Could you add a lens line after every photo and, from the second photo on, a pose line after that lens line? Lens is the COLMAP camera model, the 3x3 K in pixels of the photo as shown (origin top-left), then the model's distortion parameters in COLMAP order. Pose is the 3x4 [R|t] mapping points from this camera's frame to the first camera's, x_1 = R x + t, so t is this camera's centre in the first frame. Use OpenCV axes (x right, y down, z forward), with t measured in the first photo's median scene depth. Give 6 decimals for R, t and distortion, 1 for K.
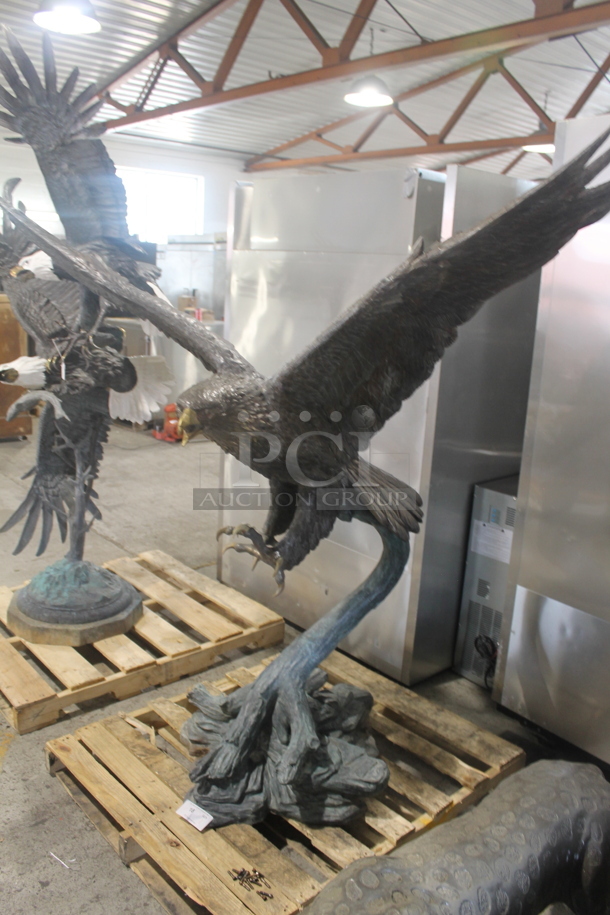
lens RADIAL K [[781.9, 0, 299.4], [0, 781.9, 459.2], [0, 0, 1]] dist [-0.158317, 0.137293]
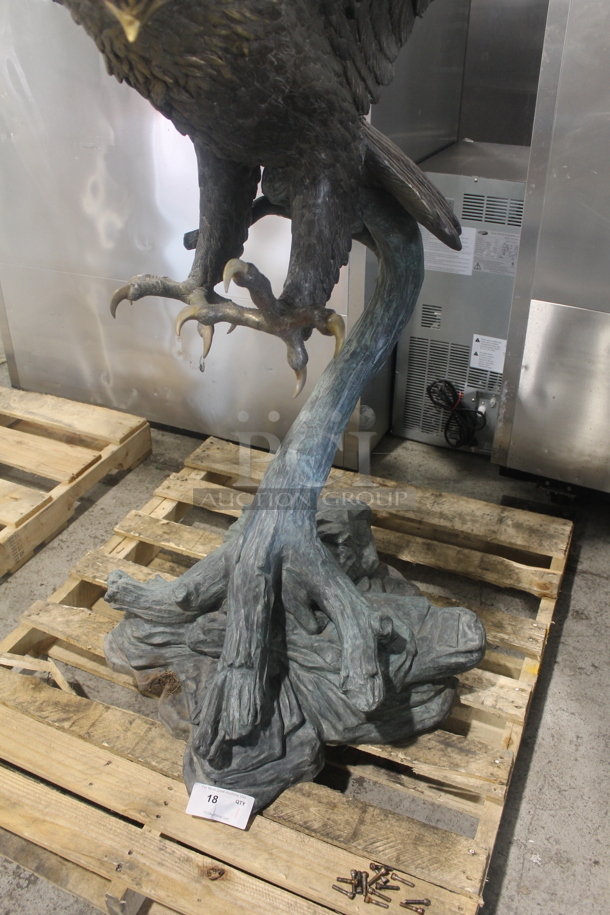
lens RADIAL K [[781.9, 0, 299.4], [0, 781.9, 459.2], [0, 0, 1]] dist [-0.158317, 0.137293]
pose [[0.912855, -0.257710, 0.316672, -0.135916], [0.146451, 0.930684, 0.335231, 0.031132], [-0.381114, -0.259640, 0.887321, 0.370509]]
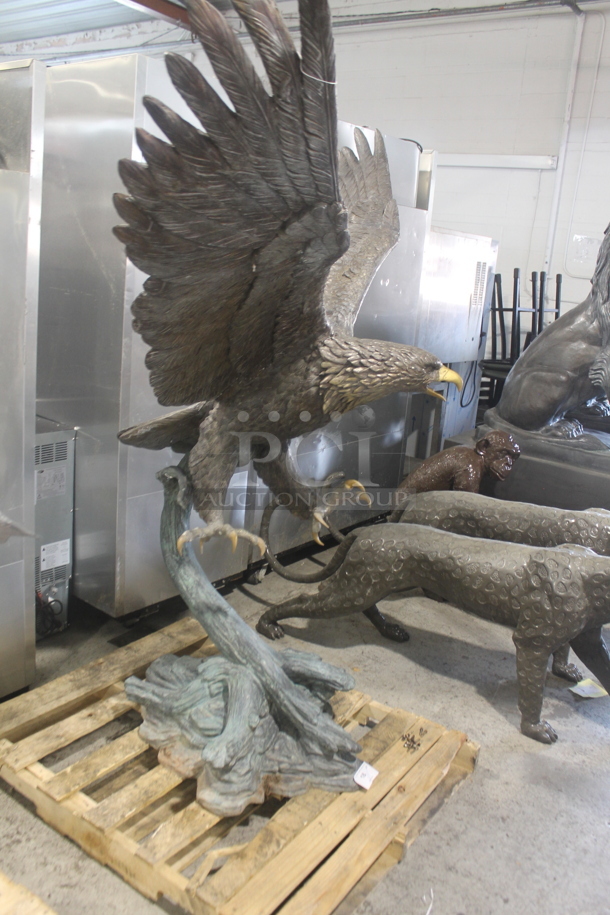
lens RADIAL K [[781.9, 0, 299.4], [0, 781.9, 459.2], [0, 0, 1]] dist [-0.158317, 0.137293]
pose [[-0.227245, -0.309990, 0.923182, -0.630136], [0.134723, 0.928861, 0.345060, -0.190169], [-0.964474, 0.202787, -0.169316, 0.804236]]
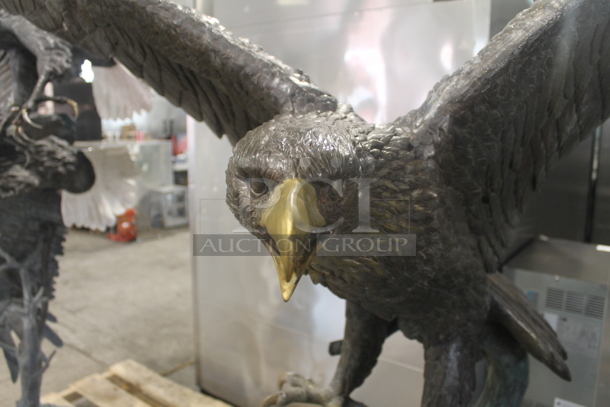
lens RADIAL K [[511.9, 0, 305.0], [0, 511.9, 203.5], [0, 0, 1]] dist [-0.146045, 0.110015]
pose [[0.977452, -0.074742, 0.197488, -0.104335], [0.088152, 0.994299, -0.059997, -0.024515], [-0.191877, 0.076053, 0.978468, 0.465133]]
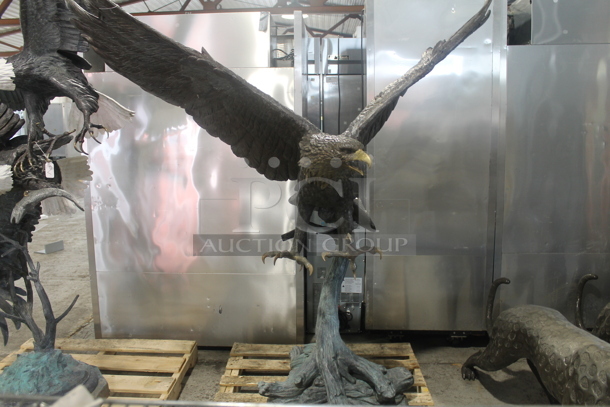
lens RADIAL K [[521.2, 0, 305.0], [0, 521.2, 203.5], [0, 0, 1]] dist [-0.158317, 0.137293]
pose [[0.684528, -0.169621, 0.708978, -0.527533], [0.217730, 0.975733, 0.023220, -0.006560], [-0.695712, 0.138471, 0.704848, 0.238729]]
